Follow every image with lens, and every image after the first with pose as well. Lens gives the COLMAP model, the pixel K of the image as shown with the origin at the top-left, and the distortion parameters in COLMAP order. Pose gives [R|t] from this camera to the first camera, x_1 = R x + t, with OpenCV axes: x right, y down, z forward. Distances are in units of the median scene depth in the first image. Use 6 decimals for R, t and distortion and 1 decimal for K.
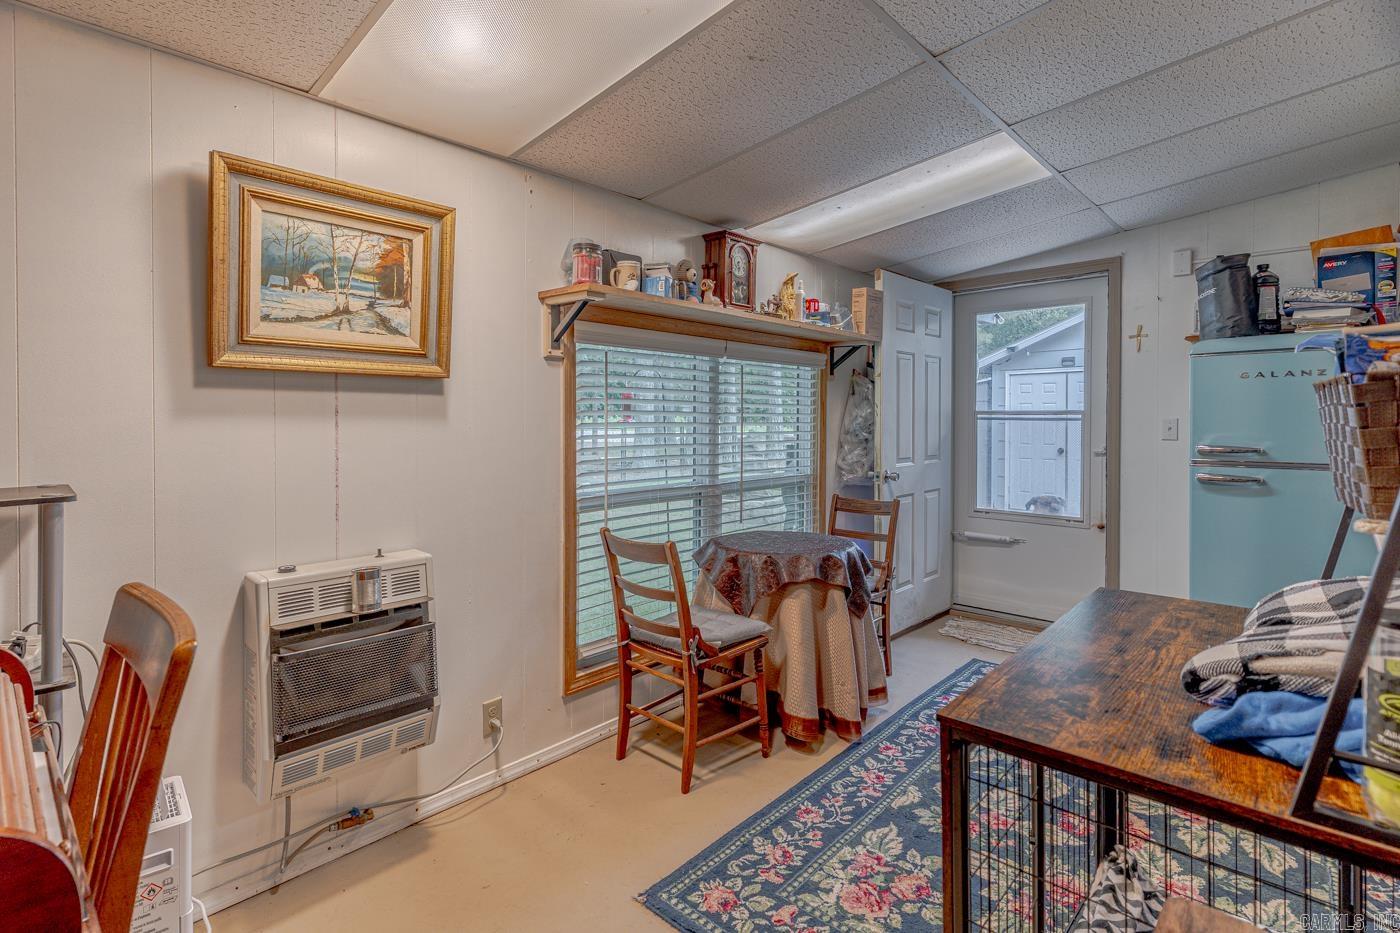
lens RADIAL K [[678.5, 0, 688.4], [0, 678.5, 430.6], [0, 0, 1]] dist [-0.001883, -0.000746]
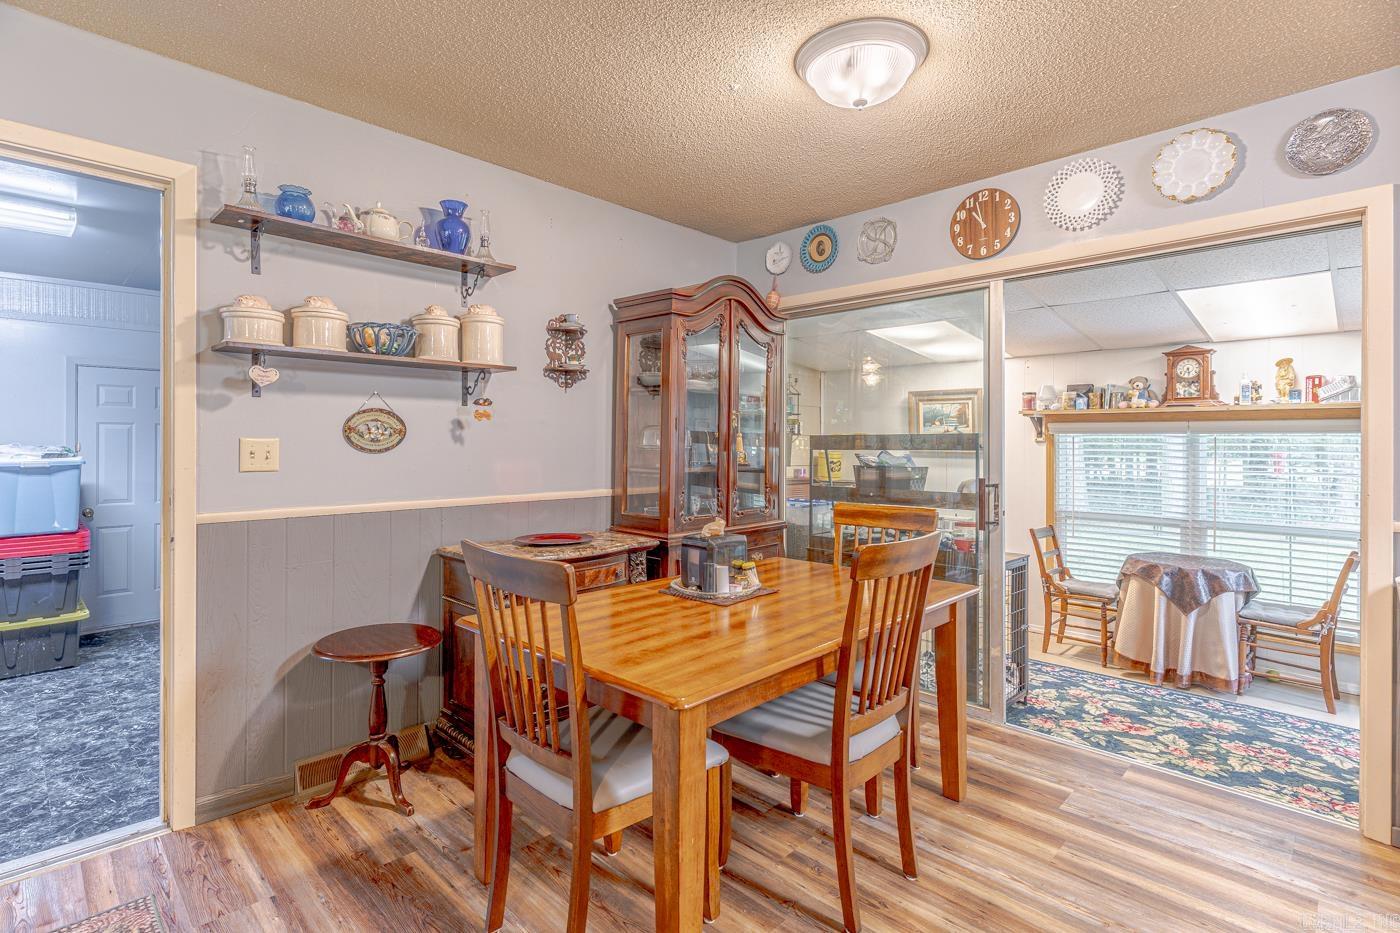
lens RADIAL K [[676.7, 0, 673.1], [0, 676.7, 444.1], [0, 0, 1]] dist [-0.000025, 0.000160]
pose [[-0.043118, -0.001198, -0.999069, 2.446185], [-0.025607, 0.999672, -0.000093, -0.086783], [0.998742, 0.025579, -0.043135, -0.068771]]
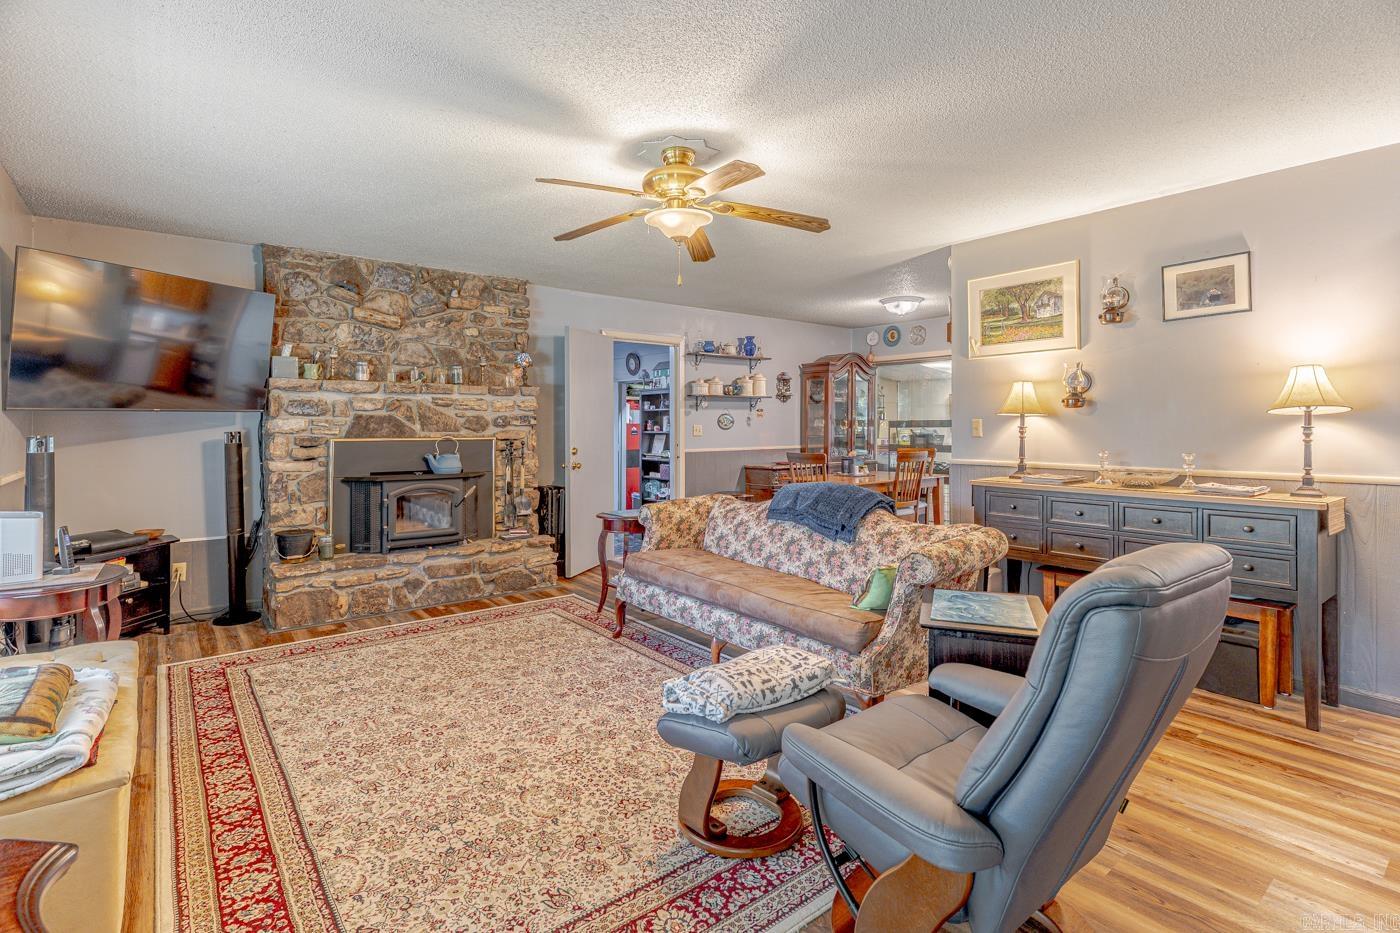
lens RADIAL K [[678.5, 0, 688.4], [0, 678.5, 430.6], [0, 0, 1]] dist [-0.001883, -0.000746]
pose [[-0.144610, 0.002330, -0.989486, 4.807350], [-0.015343, 0.999872, 0.004596, -0.063325], [0.989370, 0.015846, -0.144556, -0.376331]]
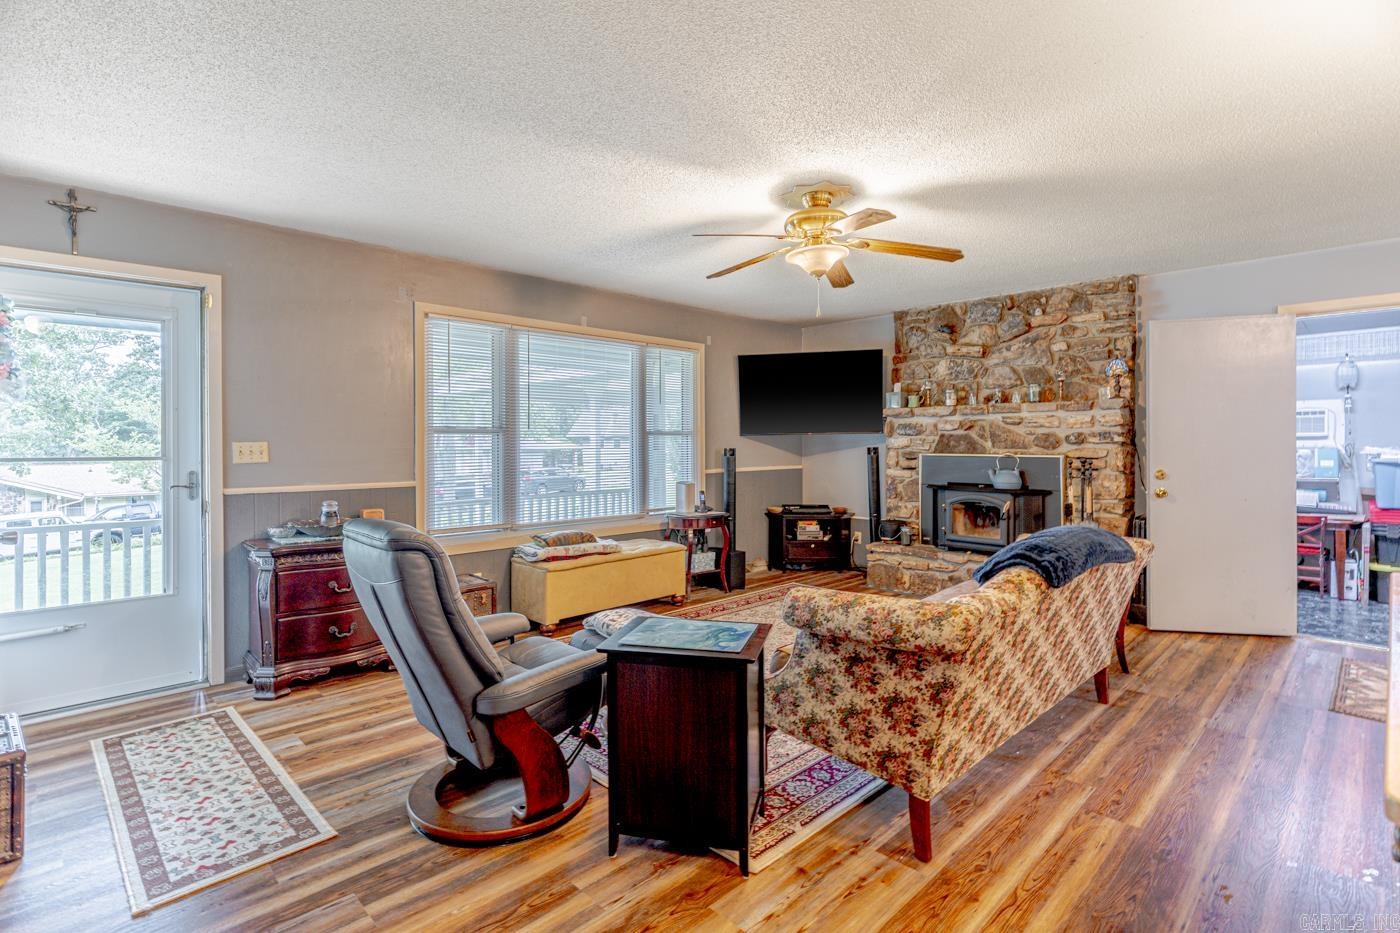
lens RADIAL K [[669.3, 0, 700.5], [0, 669.3, 442.9], [0, 0, 1]] dist [0.003315, 0.000895]
pose [[-0.999464, -0.003144, 0.032577, 3.545099], [-0.002591, 0.999852, 0.017020, -0.098389], [-0.032625, 0.016926, -0.999324, 1.043207]]
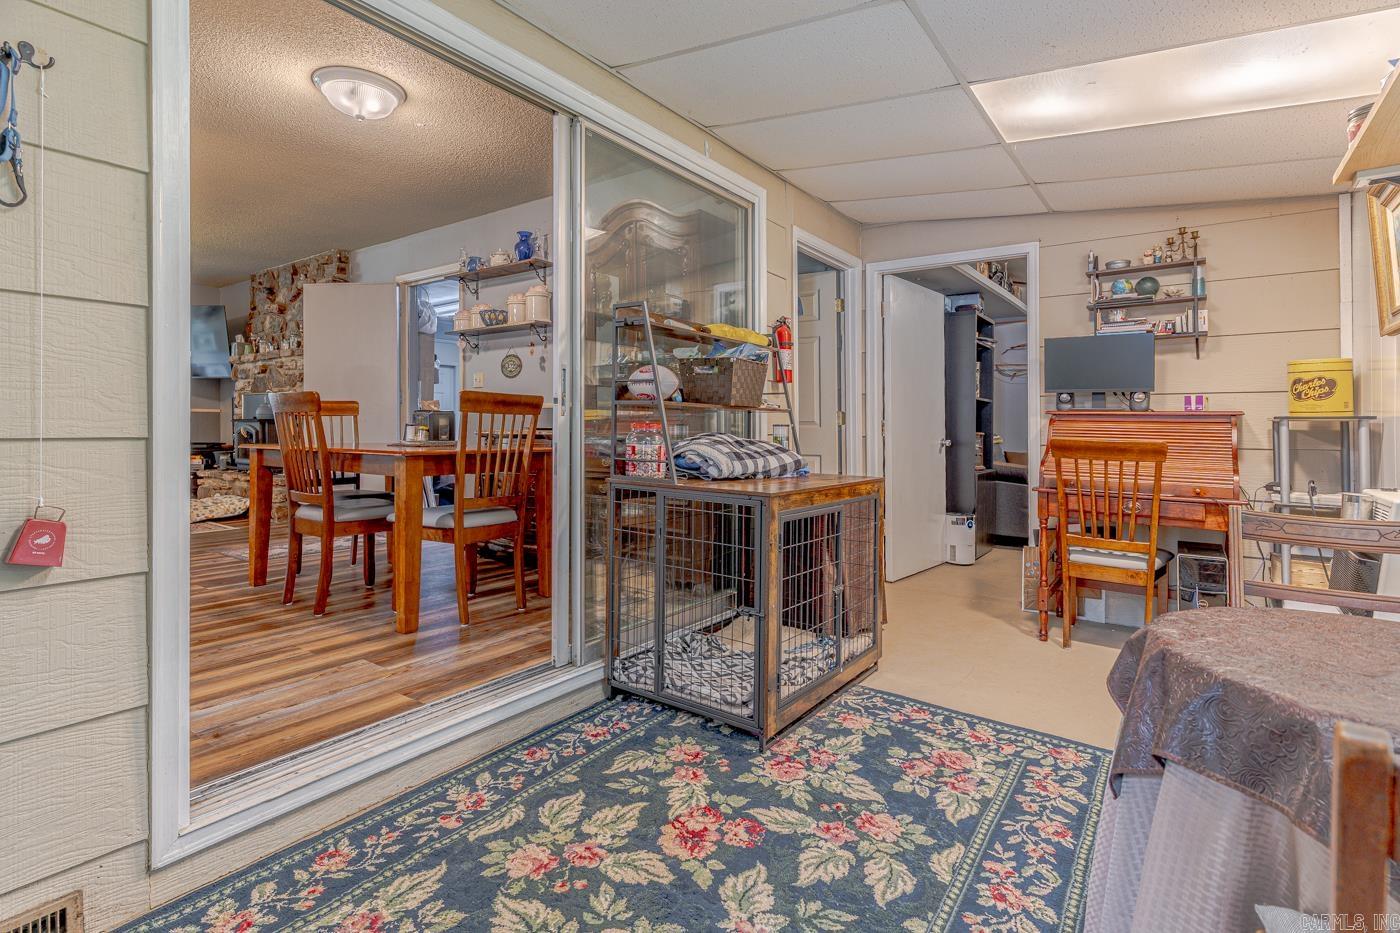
lens RADIAL K [[674.2, 0, 698.1], [0, 674.2, 435.3], [0, 0, 1]] dist [-0.001883, -0.000410]
pose [[-0.992272, -0.008375, -0.123795, 0.769337], [-0.012298, 0.999445, 0.030957, 0.073425], [0.123467, 0.032240, -0.991825, 1.881241]]
